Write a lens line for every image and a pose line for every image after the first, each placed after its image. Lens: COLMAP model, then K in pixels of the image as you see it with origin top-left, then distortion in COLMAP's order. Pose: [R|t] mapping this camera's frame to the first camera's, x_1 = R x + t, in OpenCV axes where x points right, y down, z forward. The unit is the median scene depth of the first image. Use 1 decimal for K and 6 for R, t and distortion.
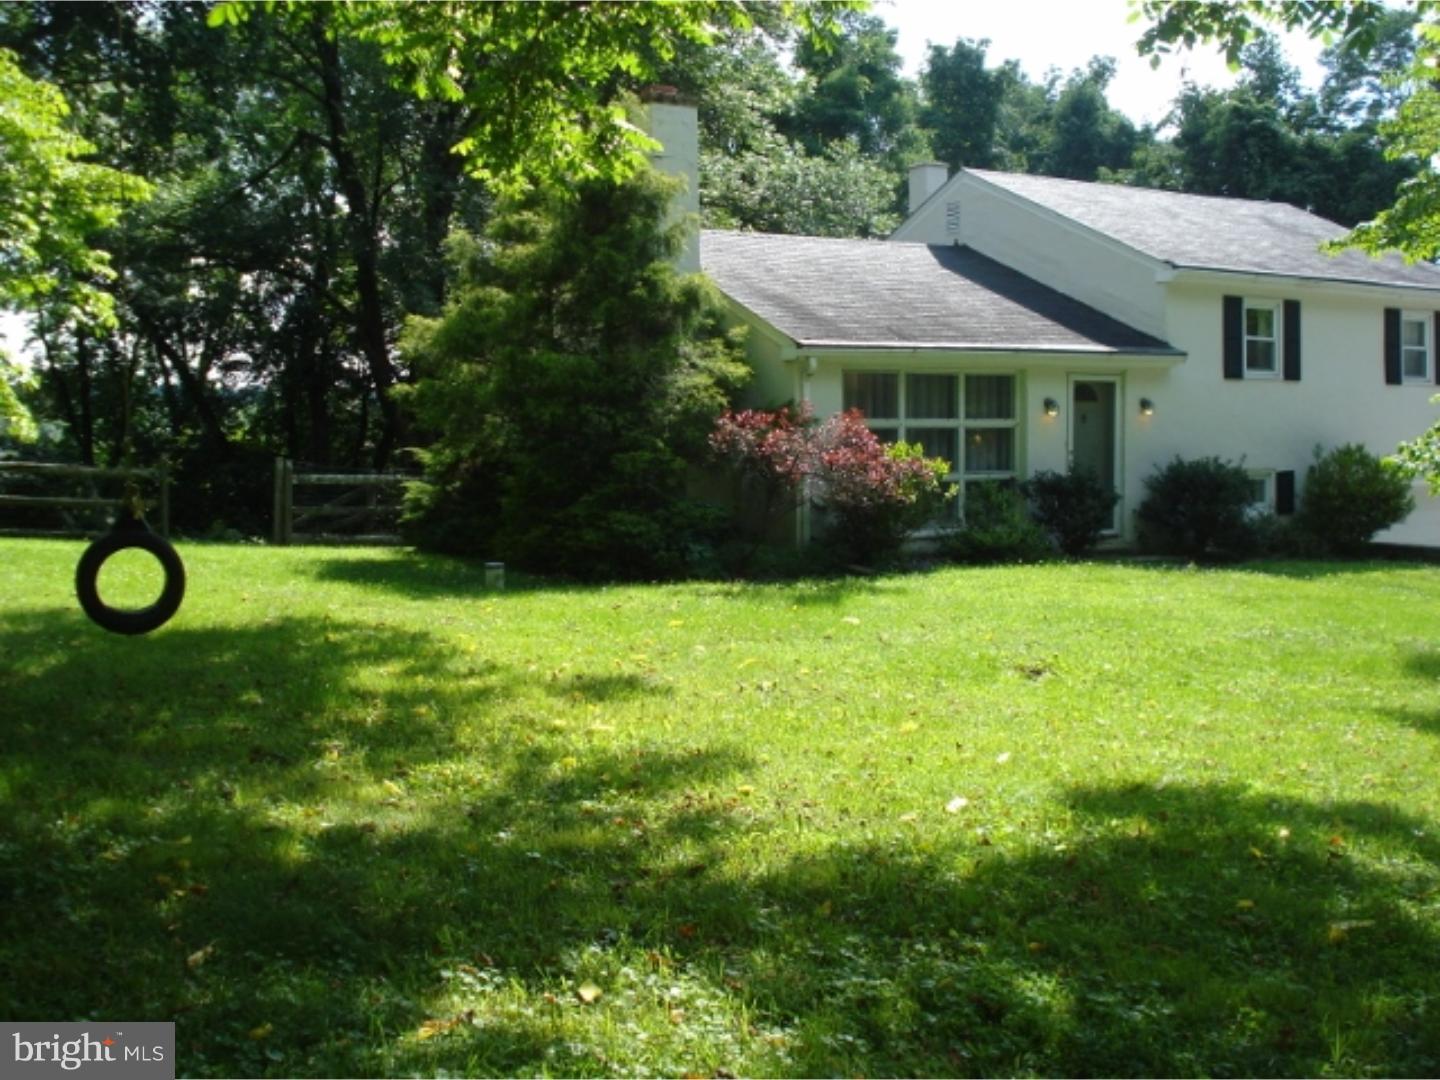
lens RADIAL K [[1614.9, 0, 703.6], [0, 1614.9, 540.1], [0, 0, 1]] dist [-0.064989, -0.114155]
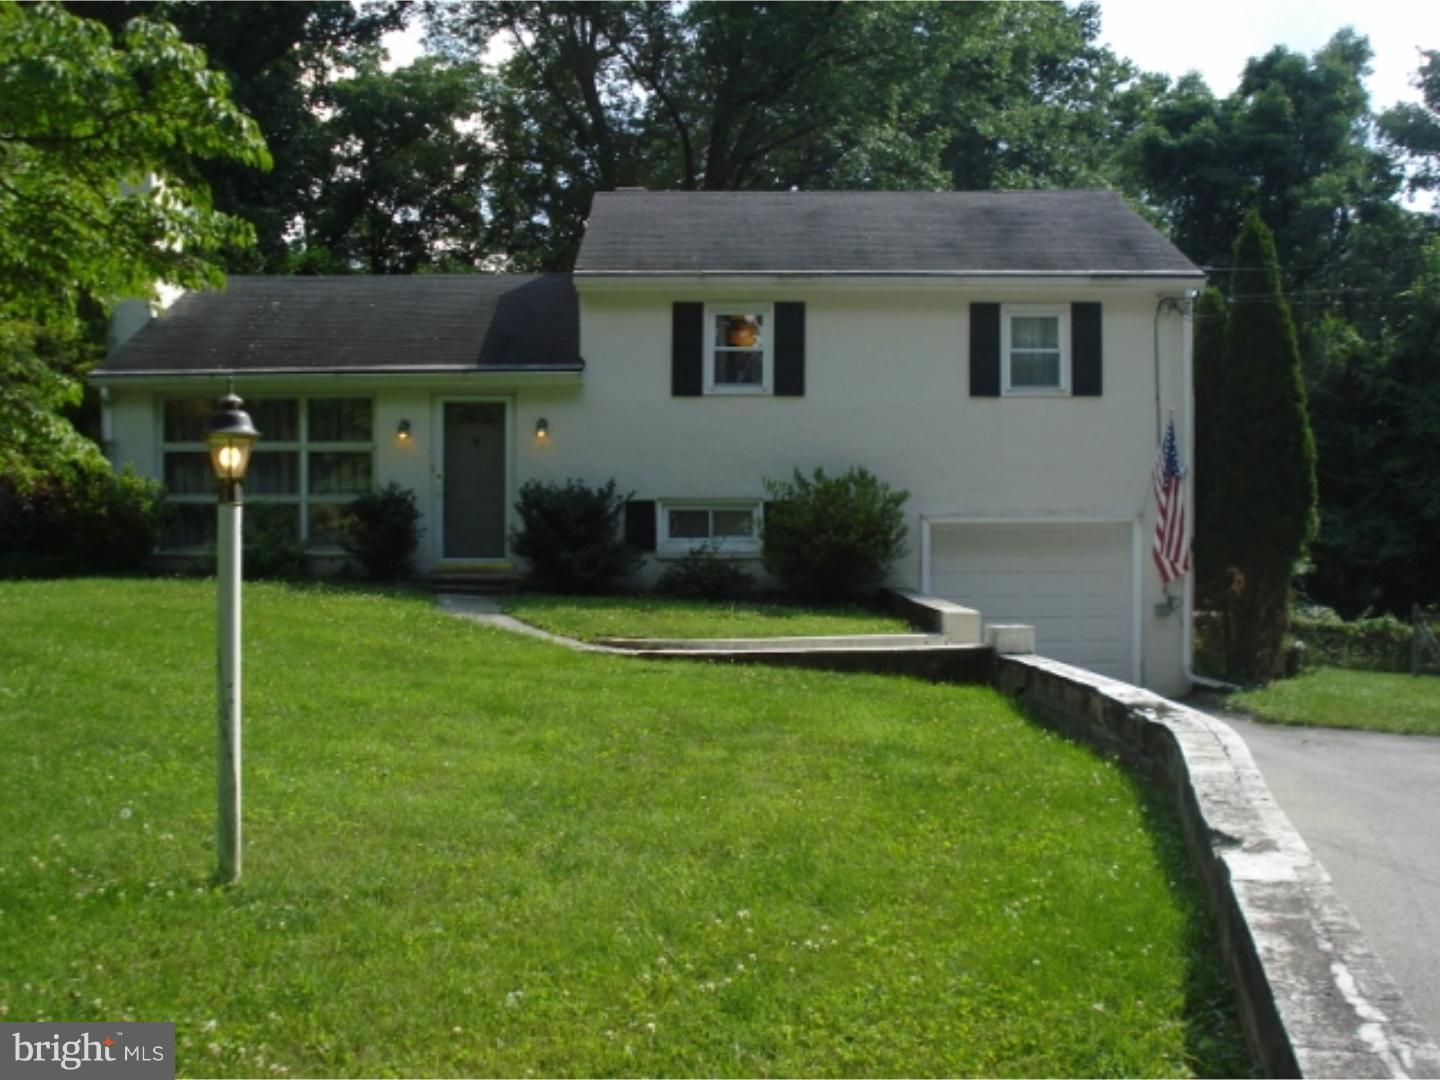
lens RADIAL K [[1614.9, 0, 703.6], [0, 1614.9, 540.1], [0, 0, 1]] dist [-0.064989, -0.114155]
pose [[0.846596, 0.020384, -0.531845, 0.883225], [-0.039778, 0.998895, -0.025035, 0.001873], [0.530747, 0.042350, 0.846472, 0.268313]]
